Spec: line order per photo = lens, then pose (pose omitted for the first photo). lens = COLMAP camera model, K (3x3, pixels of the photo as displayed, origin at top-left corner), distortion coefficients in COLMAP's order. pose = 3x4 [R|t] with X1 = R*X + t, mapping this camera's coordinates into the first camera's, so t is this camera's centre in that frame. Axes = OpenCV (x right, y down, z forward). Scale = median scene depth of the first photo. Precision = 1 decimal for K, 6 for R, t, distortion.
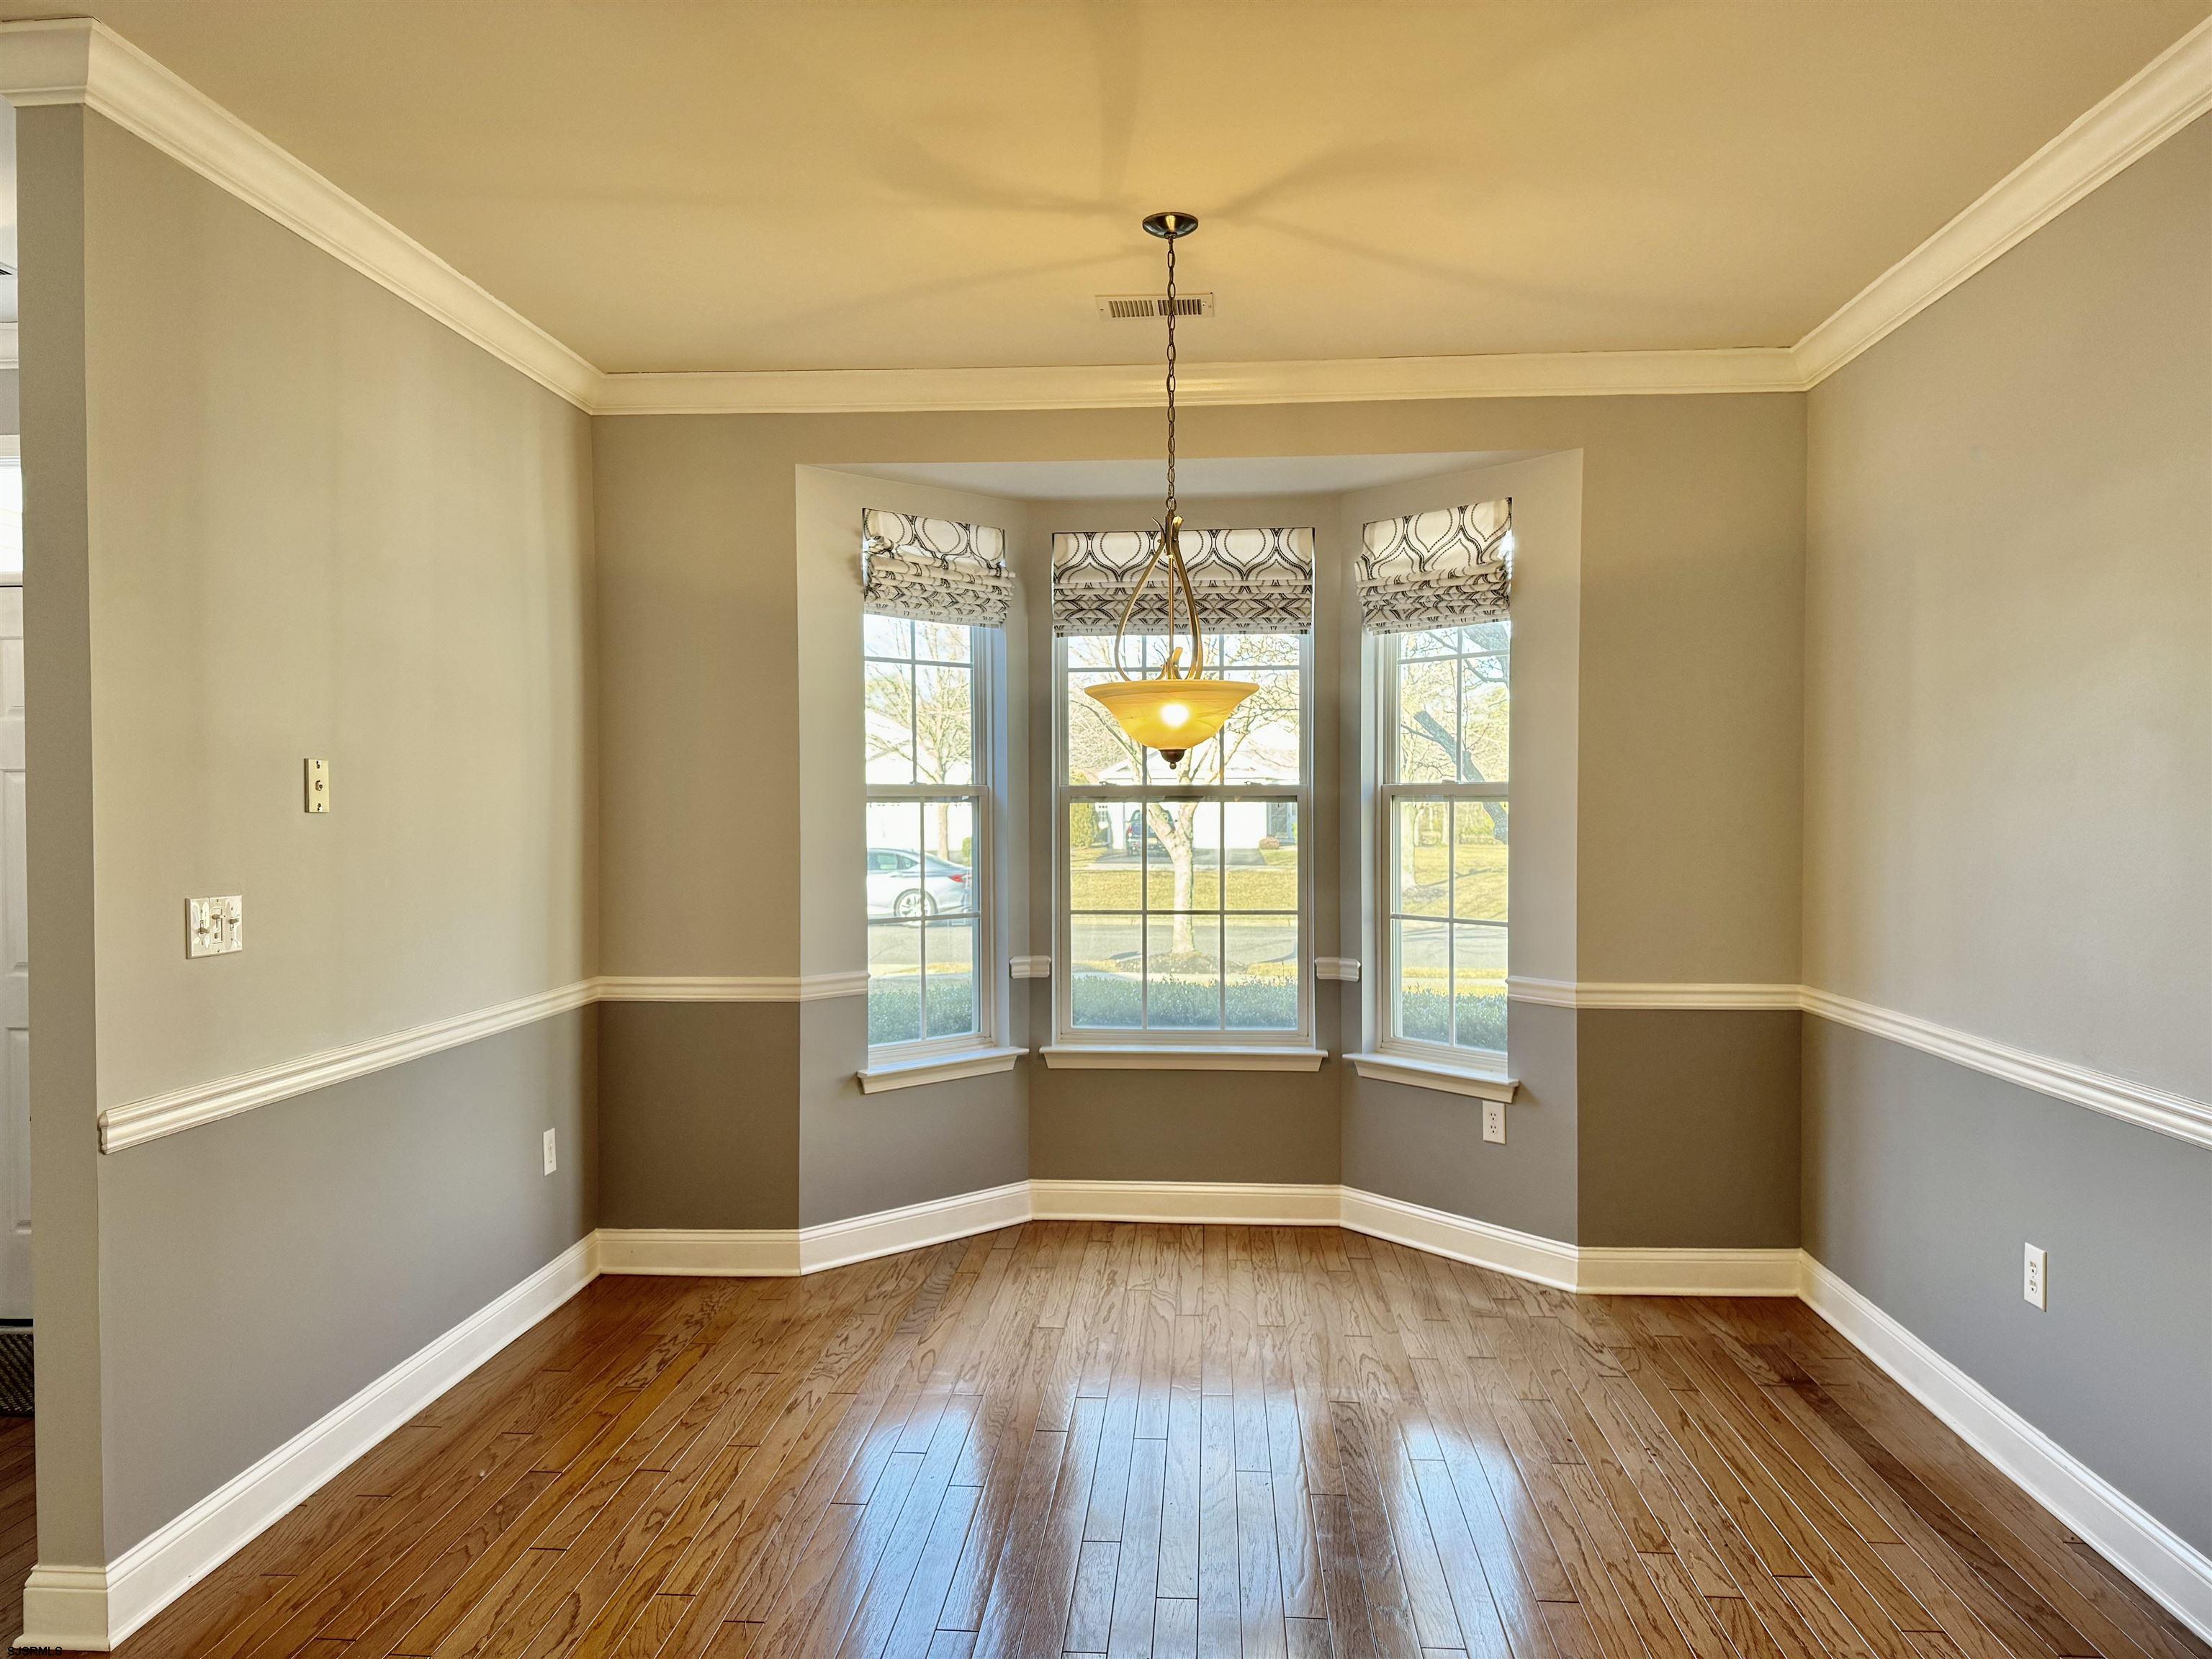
lens RADIAL K [[1563.3, 0, 1091.8], [0, 1563.3, 840.9], [0, 0, 1]] dist [0.144995, -0.245784]
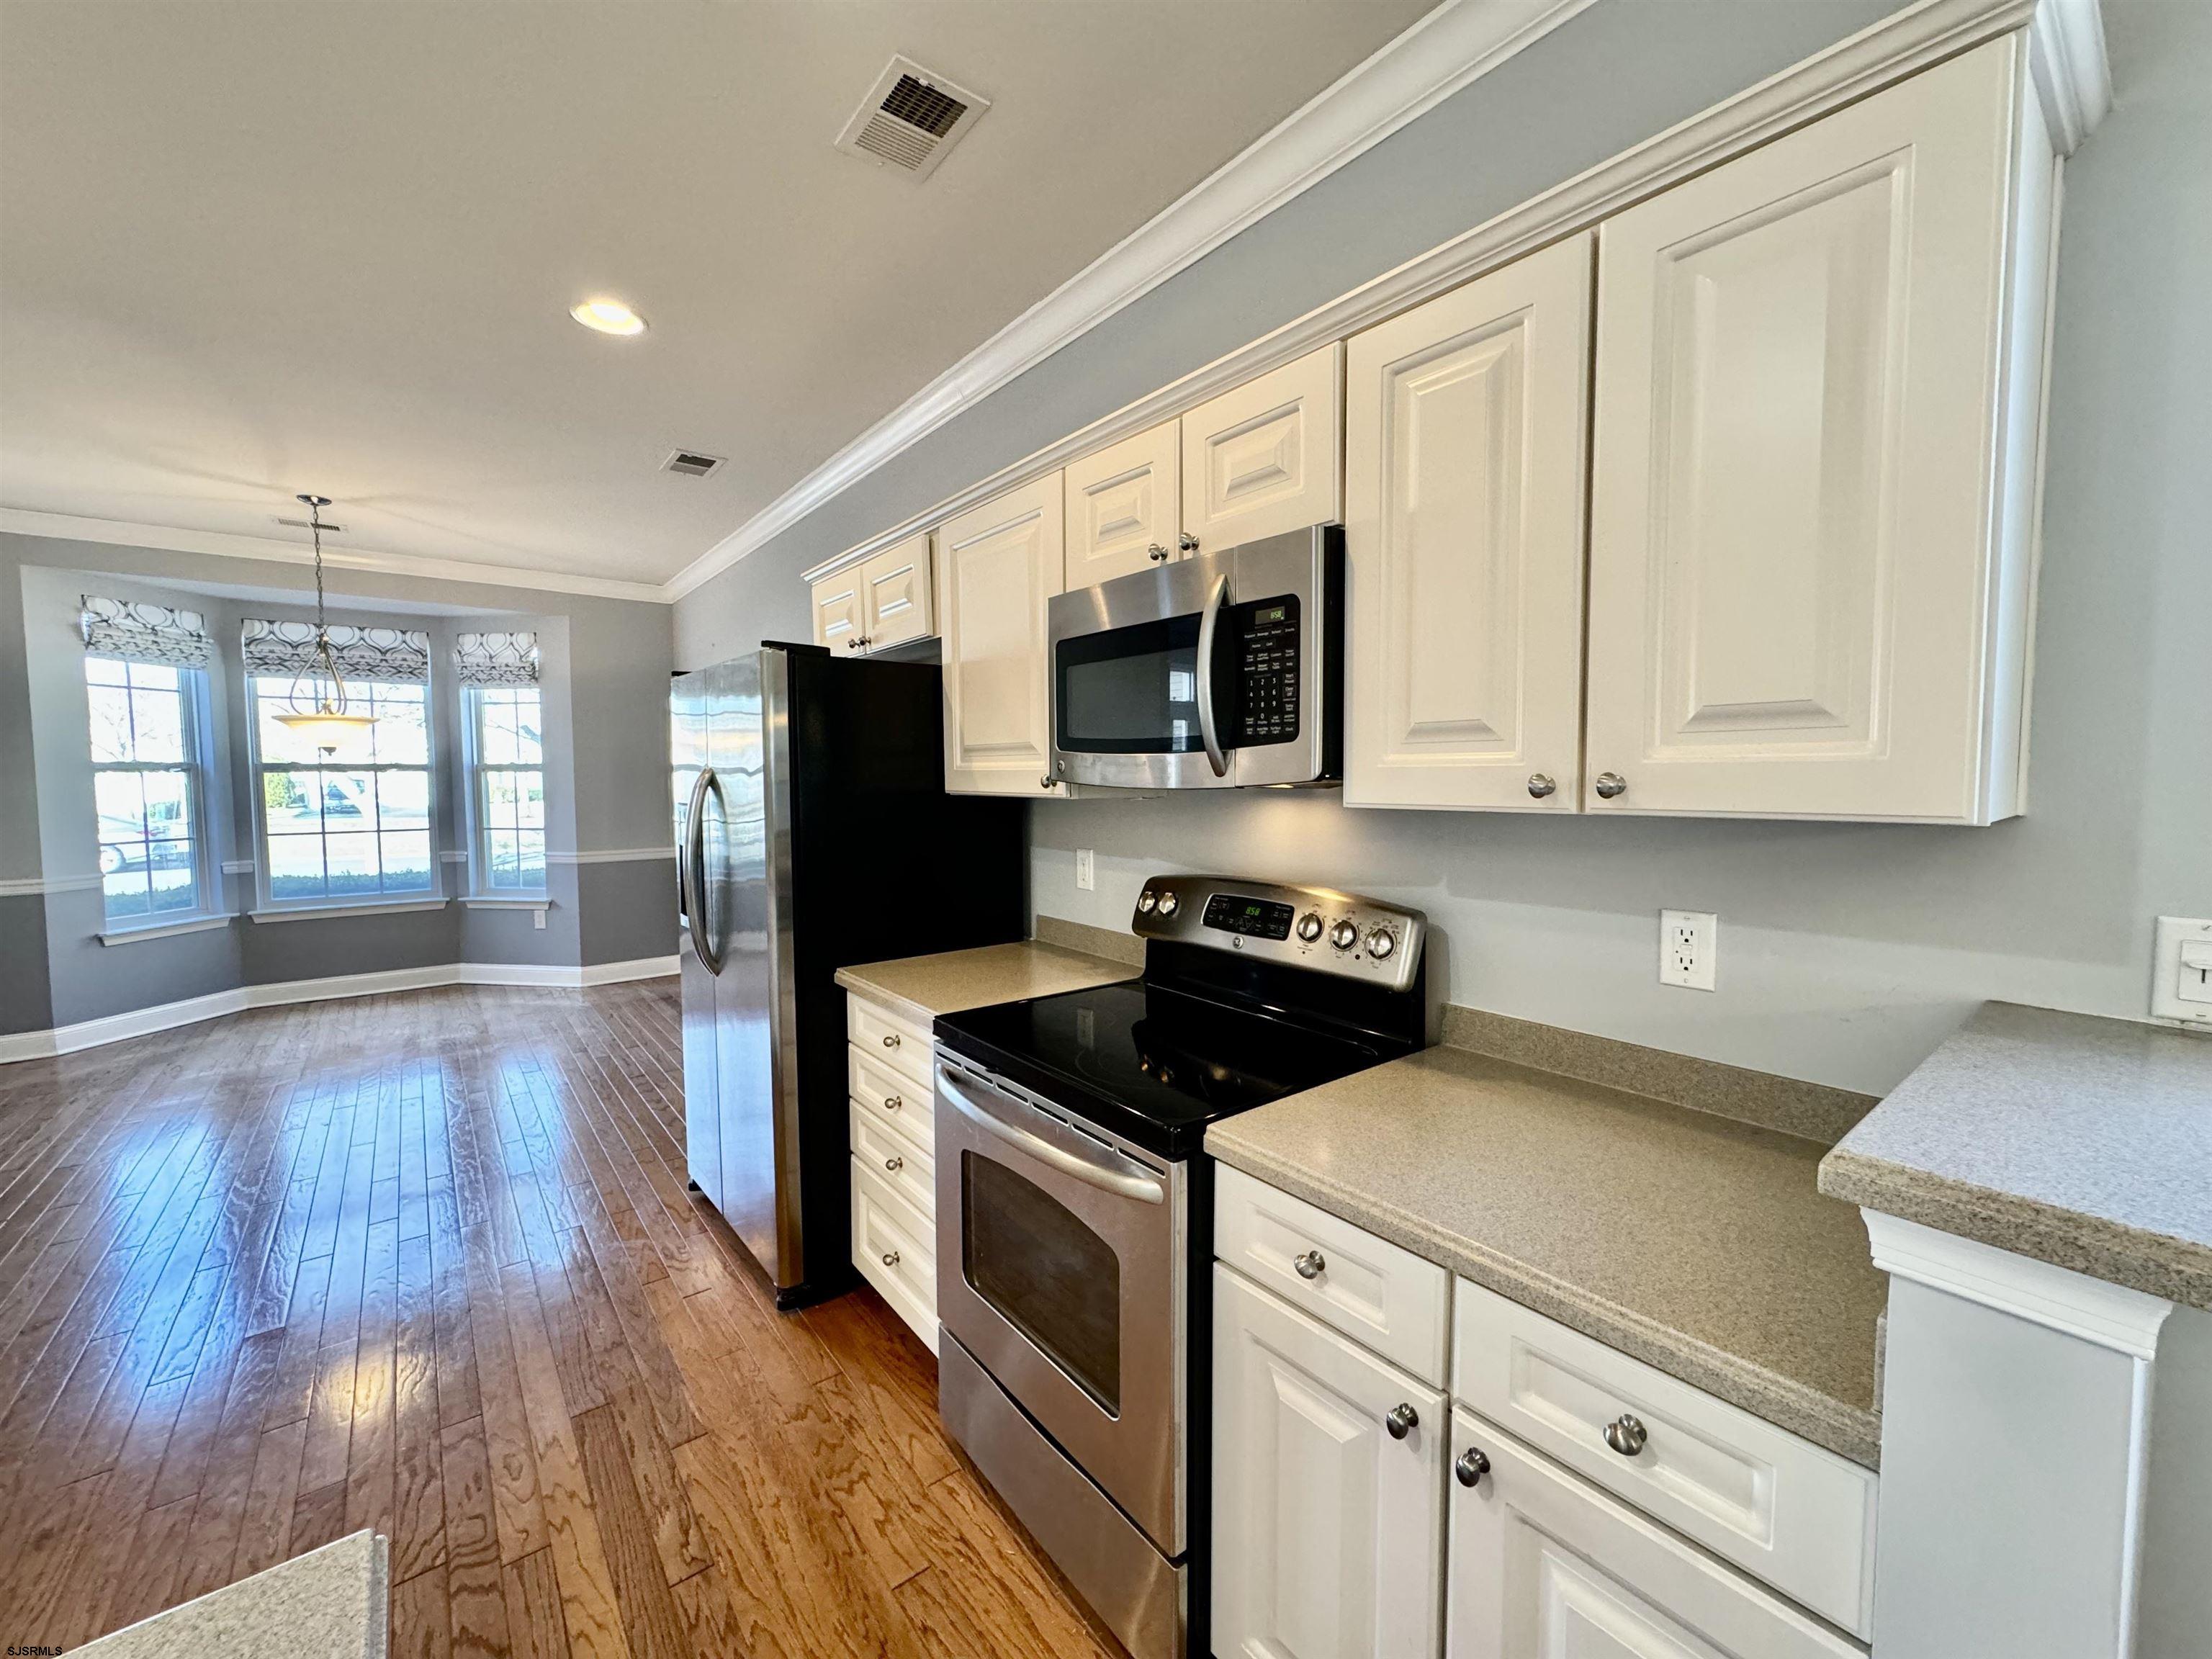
lens RADIAL K [[879.2, 0, 1106.0], [0, 879.2, 824.3], [0, 0, 1]] dist [-0.003054, 0.000173]
pose [[0.731565, -0.039357, 0.680635, 0.006056], [0.016660, 0.999066, 0.039864, 0.011047], [-0.681568, -0.017824, 0.731538, -0.401071]]
